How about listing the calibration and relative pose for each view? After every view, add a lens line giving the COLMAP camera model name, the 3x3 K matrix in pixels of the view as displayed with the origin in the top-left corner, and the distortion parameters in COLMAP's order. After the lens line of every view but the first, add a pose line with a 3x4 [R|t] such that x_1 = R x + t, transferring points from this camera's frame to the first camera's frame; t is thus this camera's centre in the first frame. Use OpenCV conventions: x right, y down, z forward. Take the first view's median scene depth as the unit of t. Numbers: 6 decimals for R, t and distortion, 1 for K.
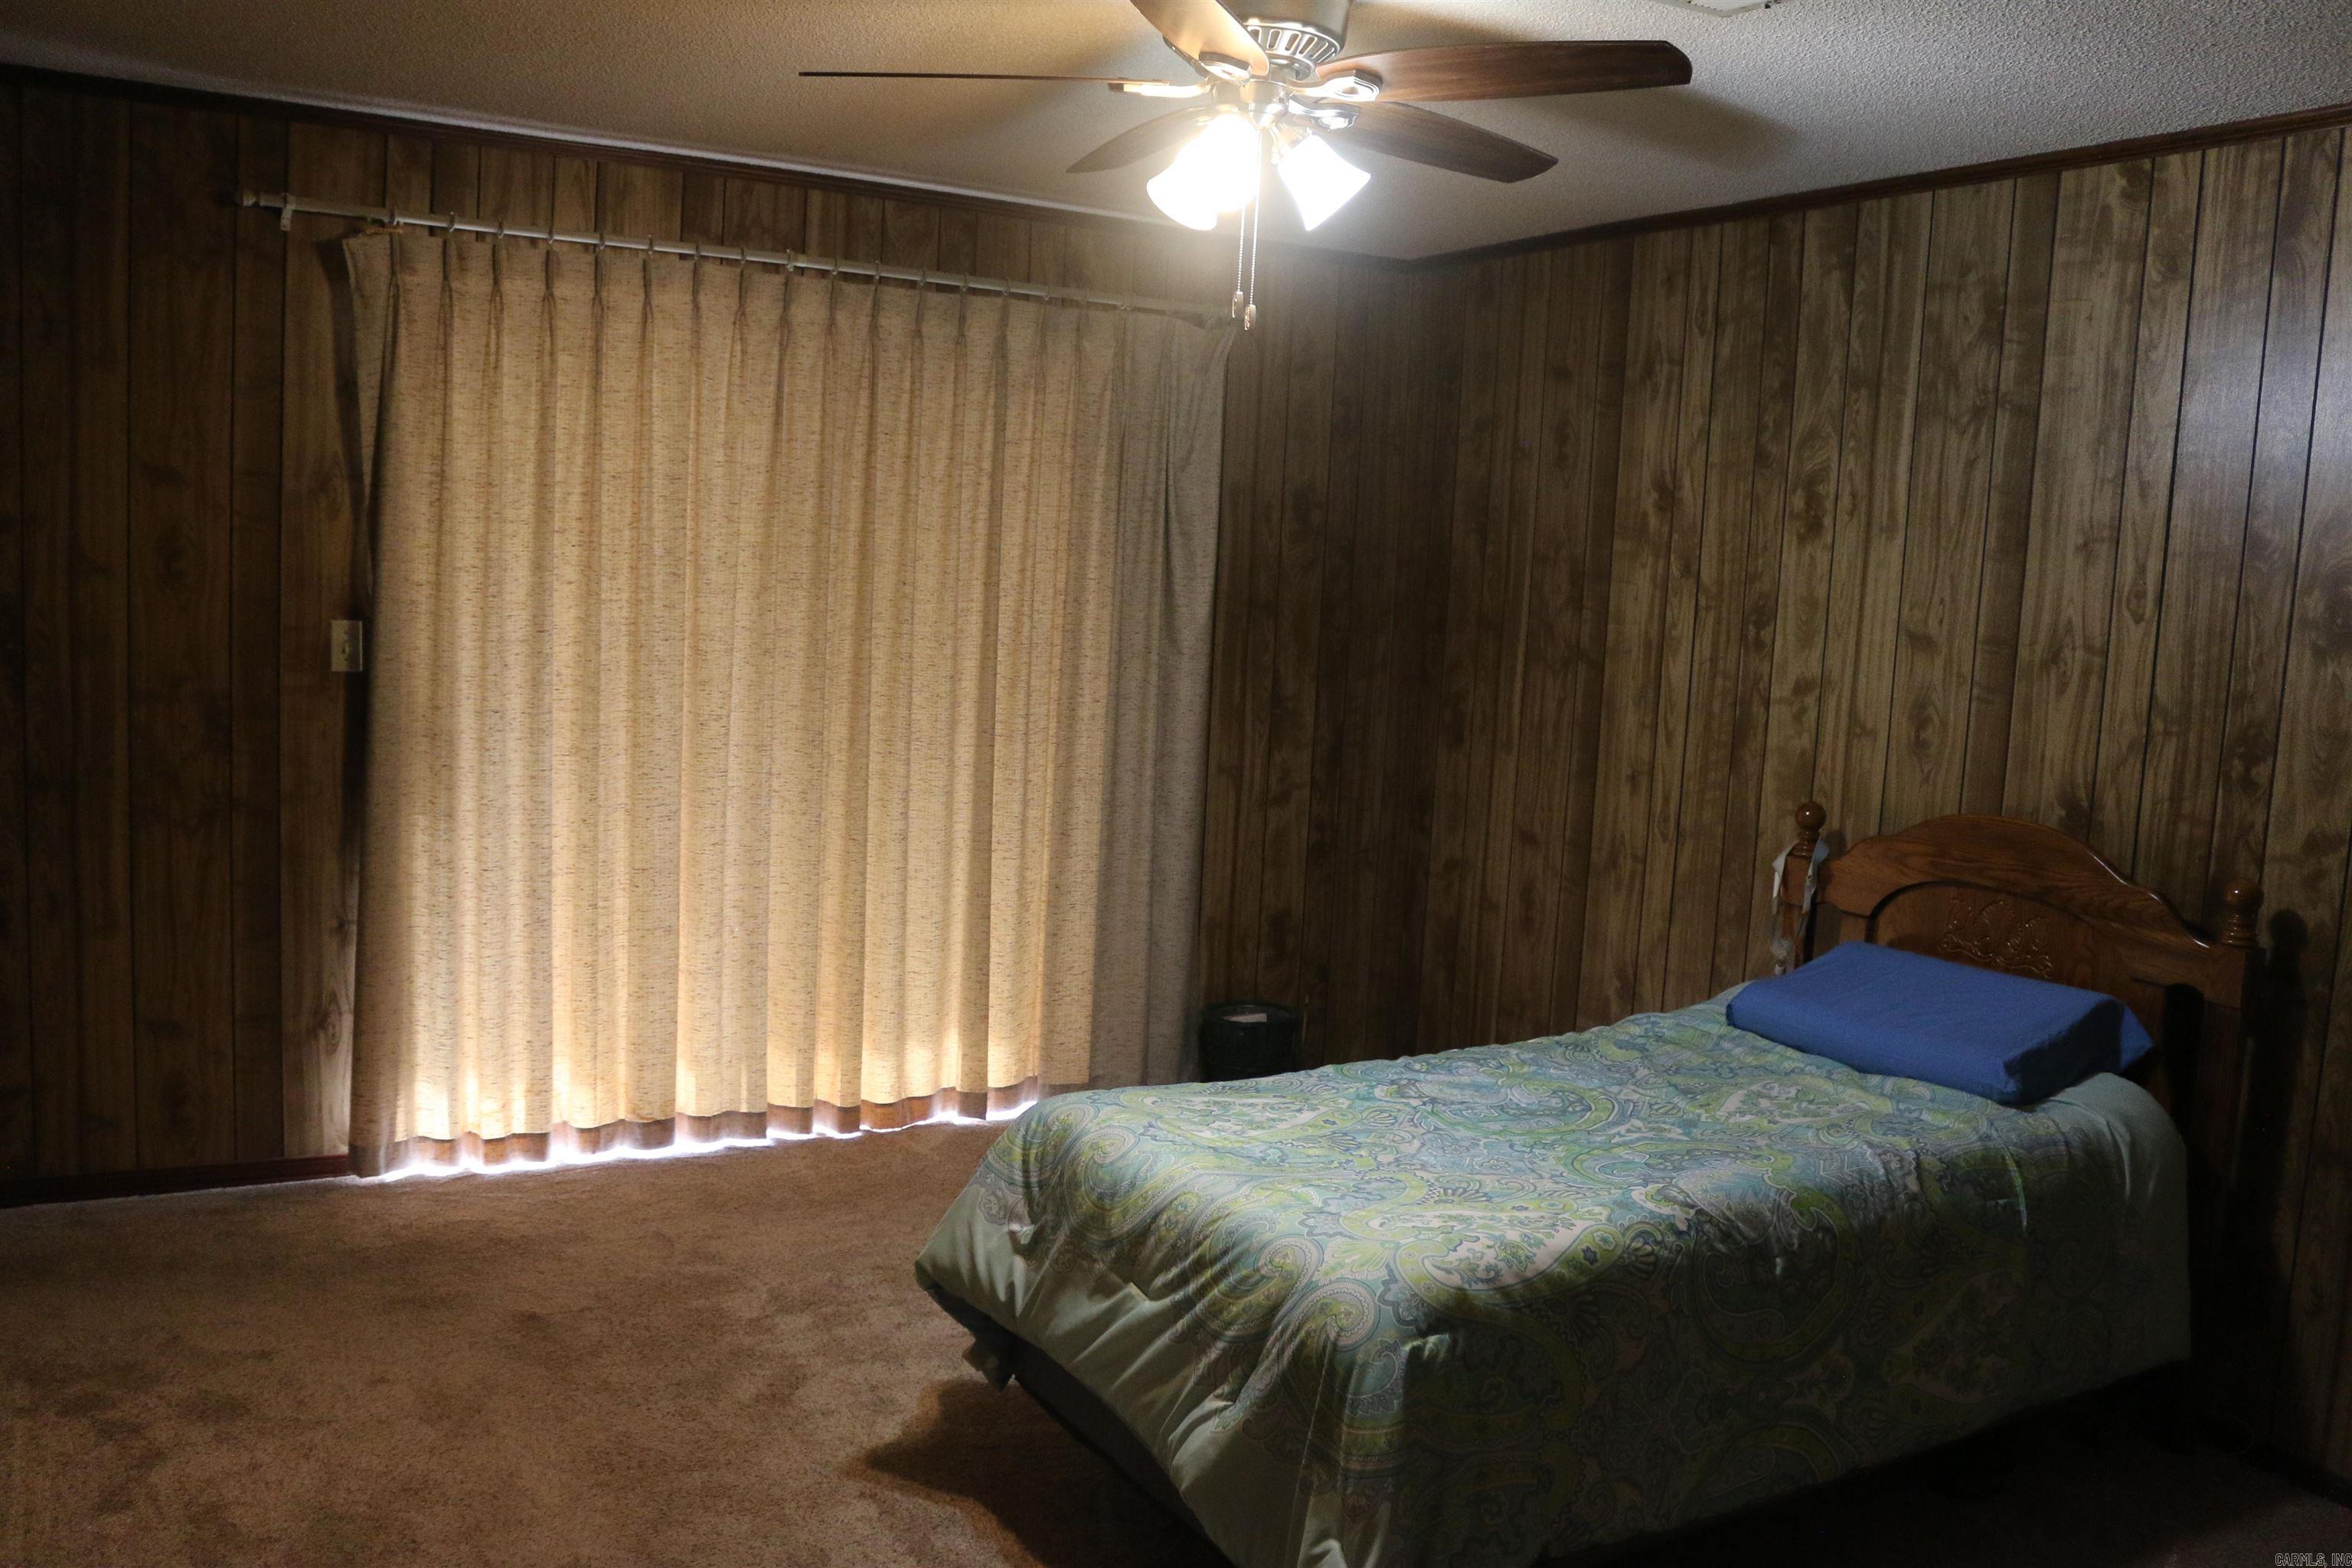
lens RADIAL K [[1946.4, 0, 1176.0], [0, 1946.4, 784.0], [0, 0, 1]] dist [-0.148998, 0.119944]
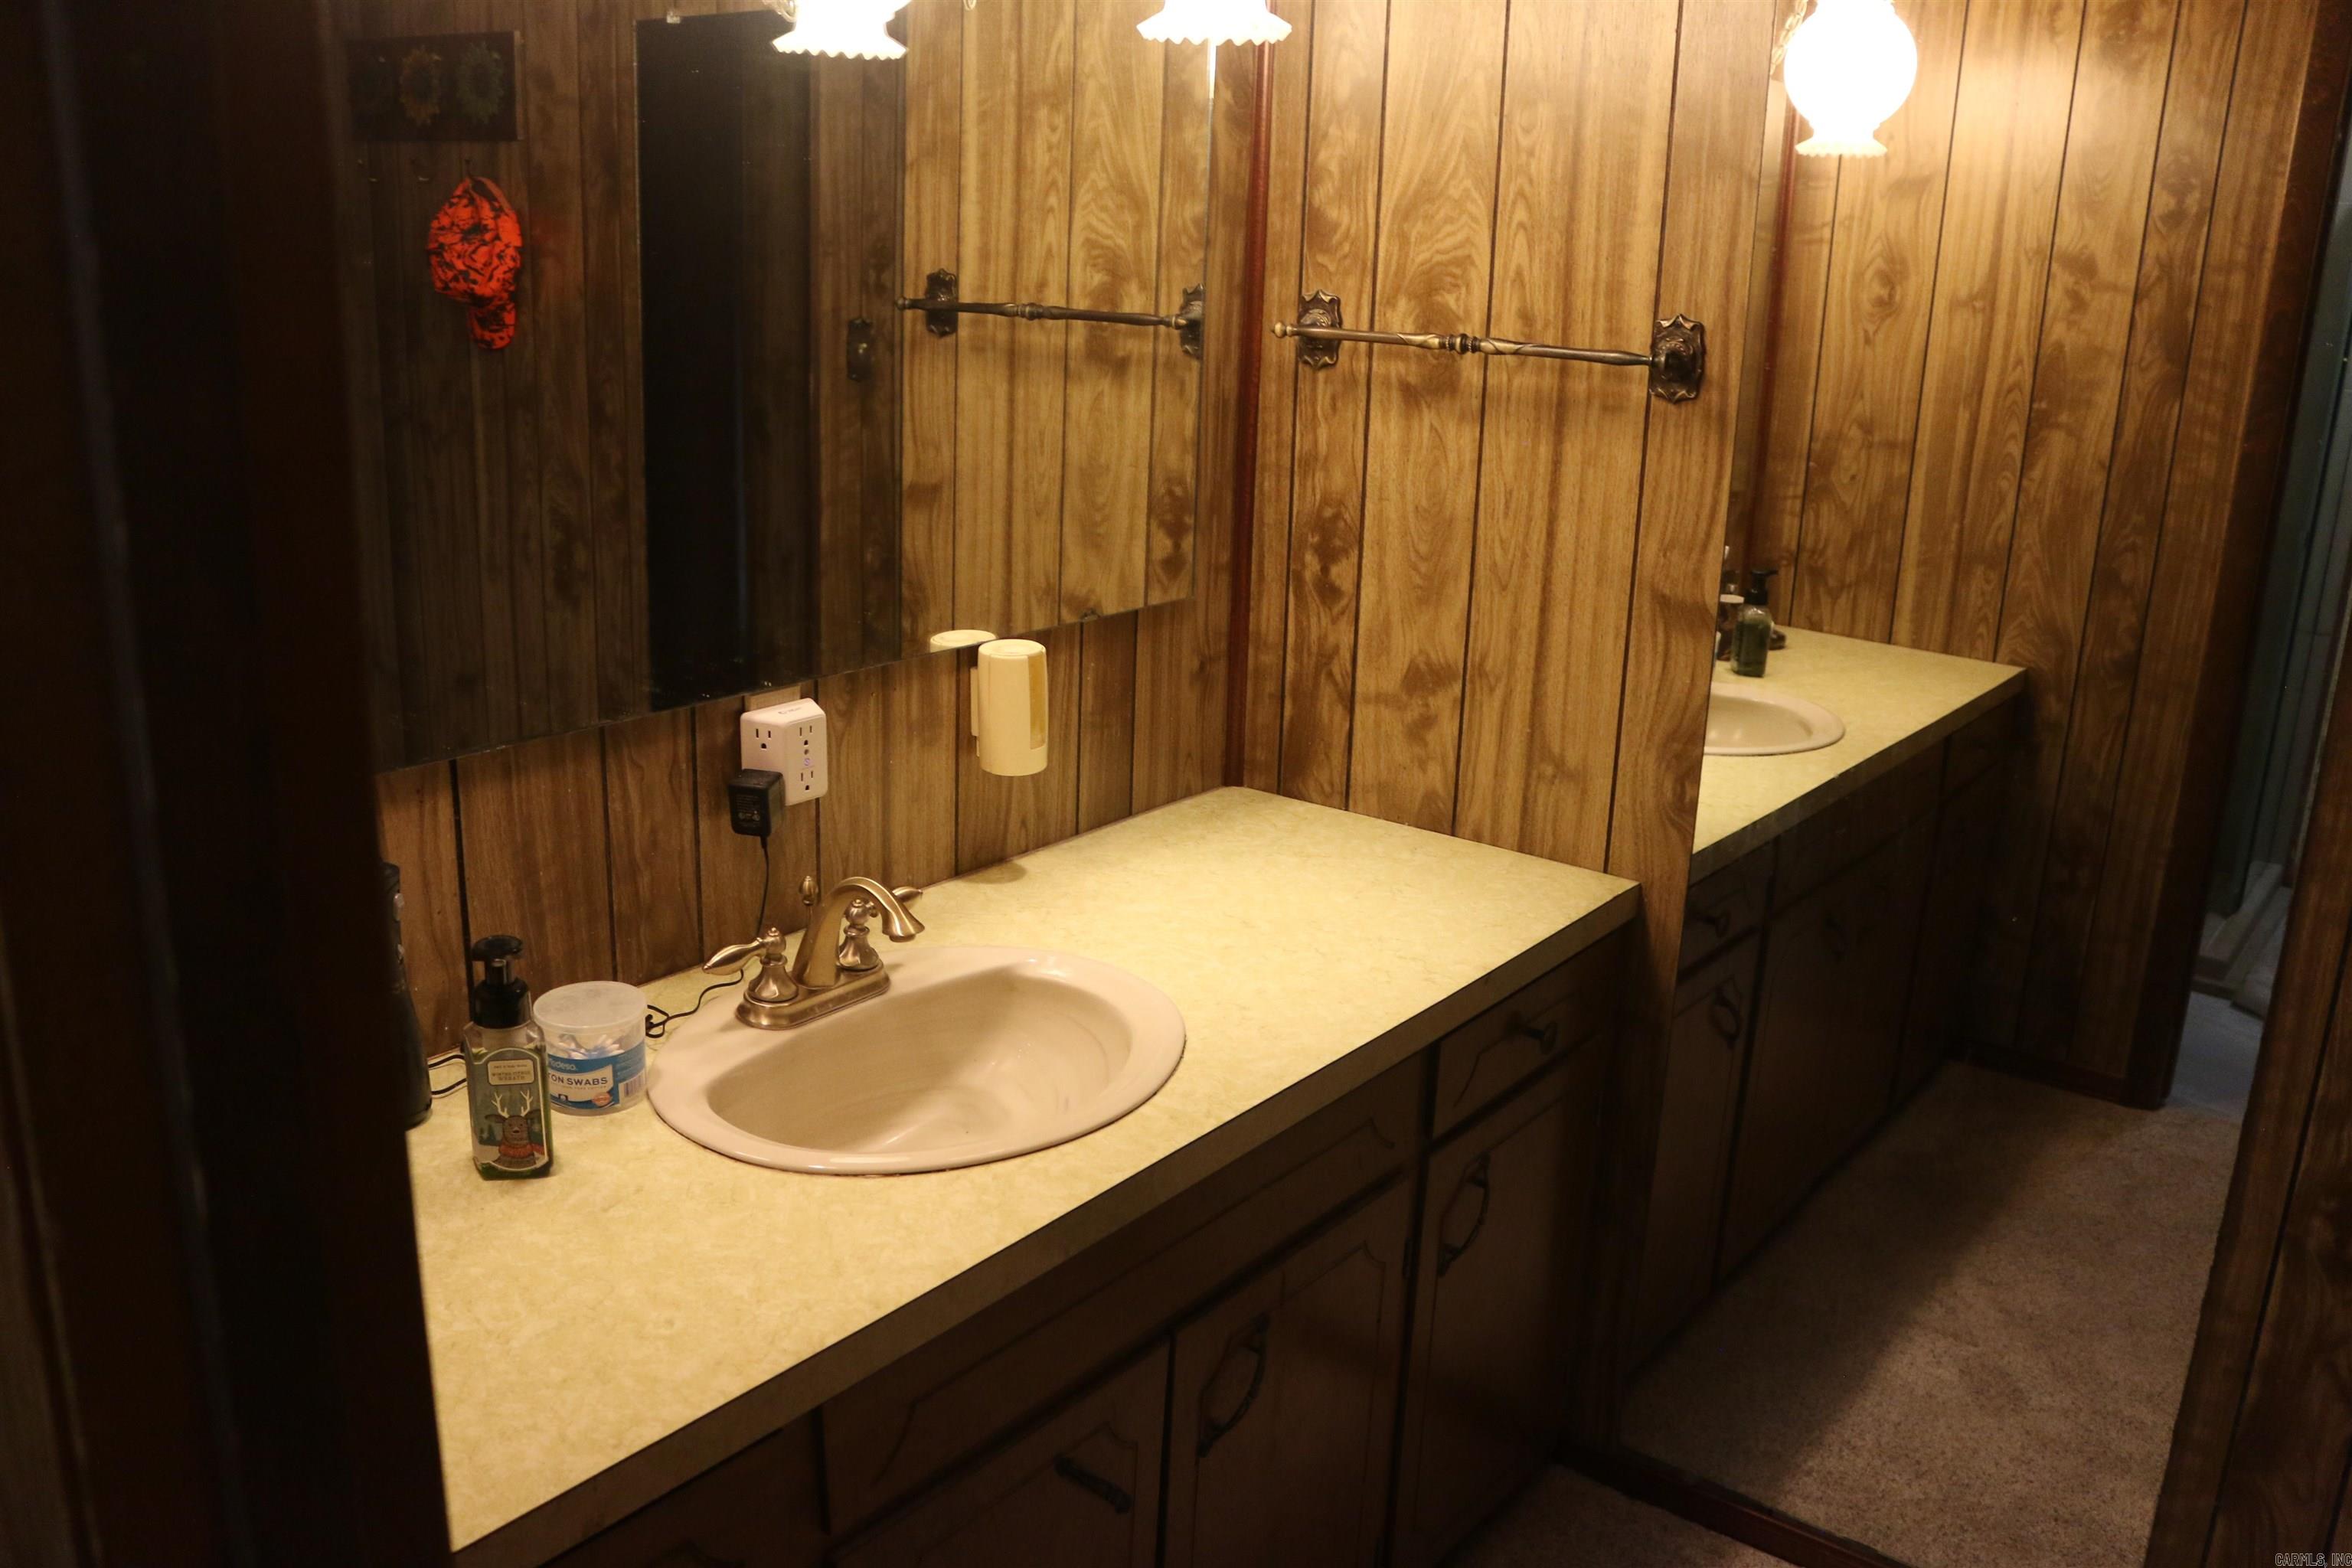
lens RADIAL K [[1946.4, 0, 1176.0], [0, 1946.4, 784.0], [0, 0, 1]] dist [-0.148998, 0.119944]
pose [[0.909912, -0.146347, 0.388128, 0.239236], [0.073510, 0.977776, 0.196345, -0.073670], [-0.408236, -0.150125, 0.900447, 0.379856]]
